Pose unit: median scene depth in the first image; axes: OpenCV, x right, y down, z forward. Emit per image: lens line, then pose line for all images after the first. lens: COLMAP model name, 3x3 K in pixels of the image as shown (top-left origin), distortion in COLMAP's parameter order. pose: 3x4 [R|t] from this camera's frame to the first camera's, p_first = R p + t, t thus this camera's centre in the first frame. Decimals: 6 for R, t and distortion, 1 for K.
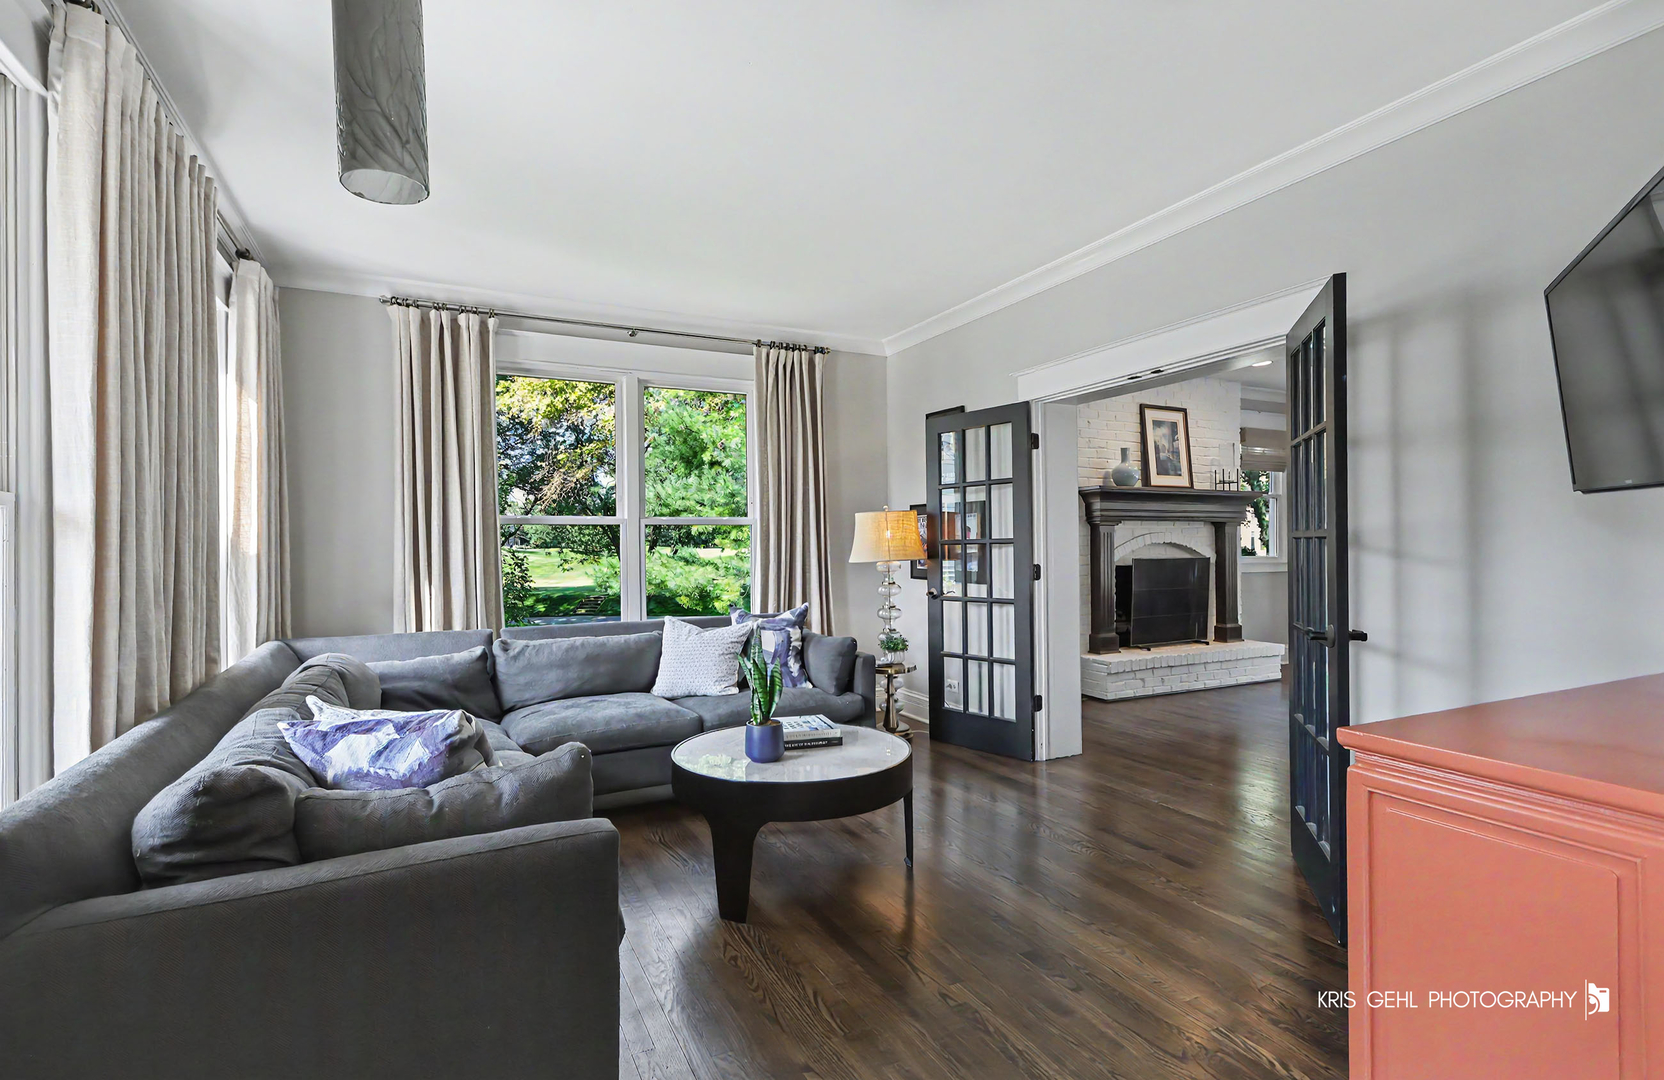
lens RADIAL K [[796.3, 0, 830.8], [0, 796.3, 539.2], [0, 0, 1]] dist [0.002214, 0.000559]
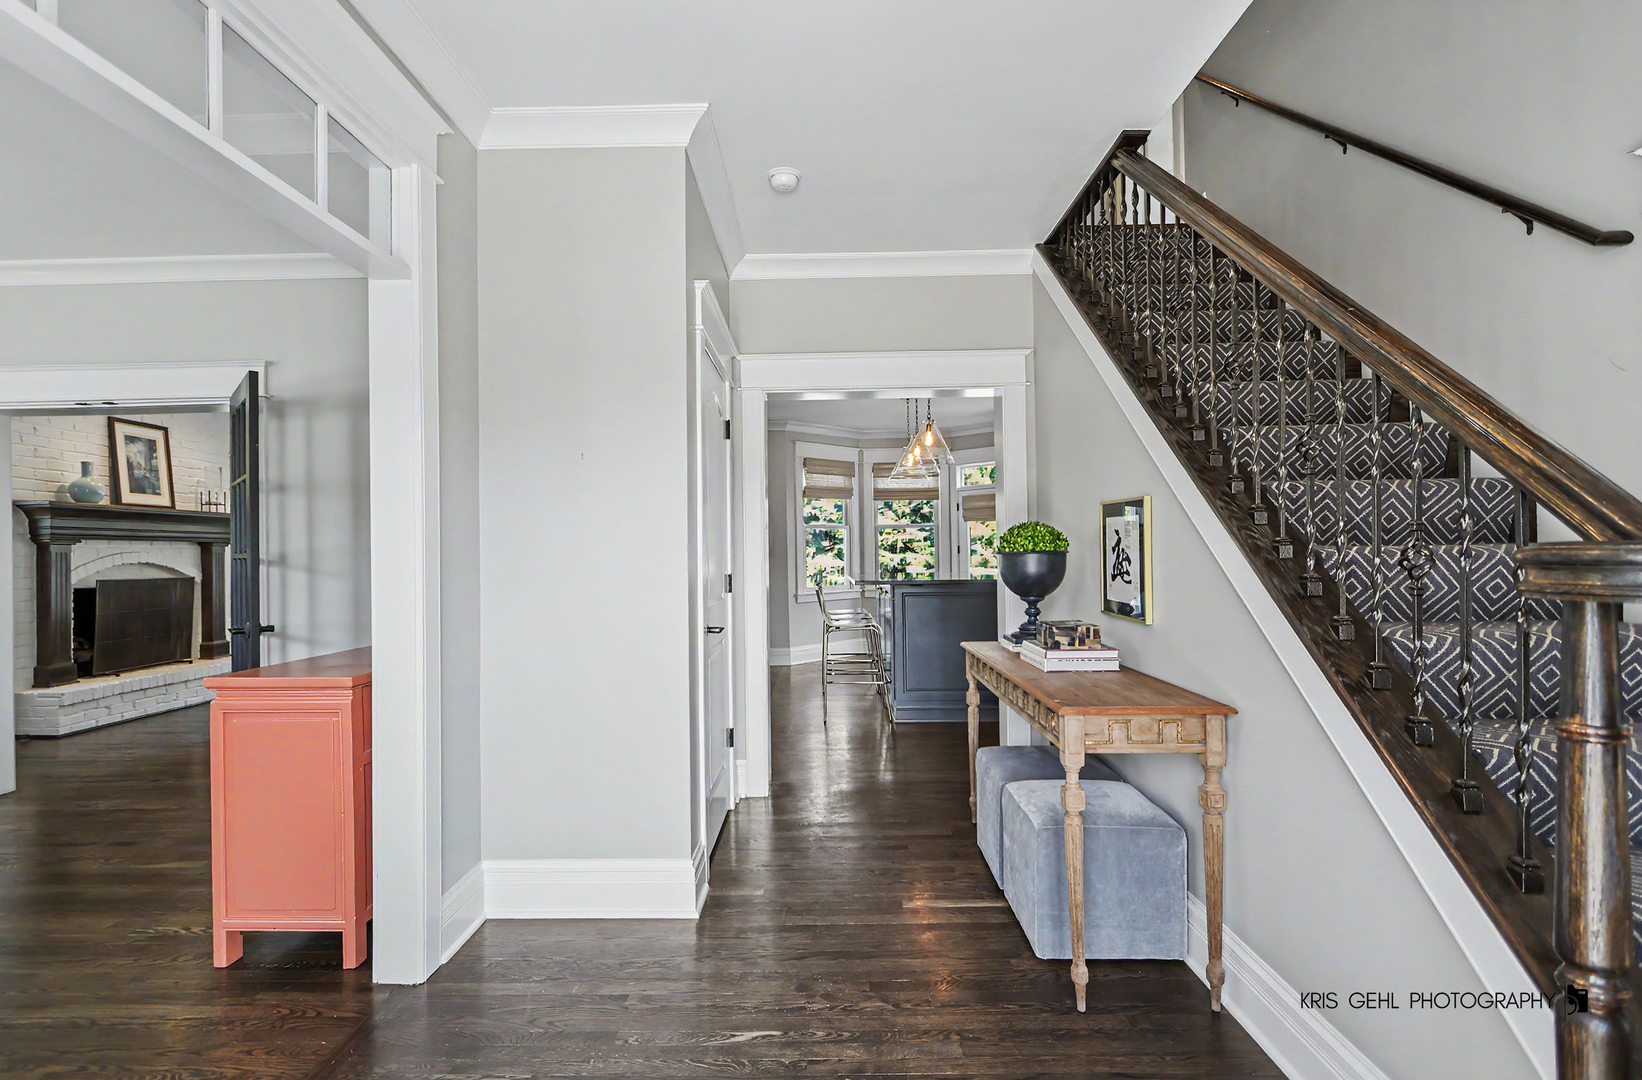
lens RADIAL K [[779.8, 0, 817.0], [0, 779.8, 546.0], [0, 0, 1]] dist [-0.006052, -0.000175]
pose [[0.461637, 0.007386, 0.887038, -0.037644], [0.005120, 0.999926, -0.010991, -0.001691], [-0.887054, 0.009616, 0.461565, -0.166322]]
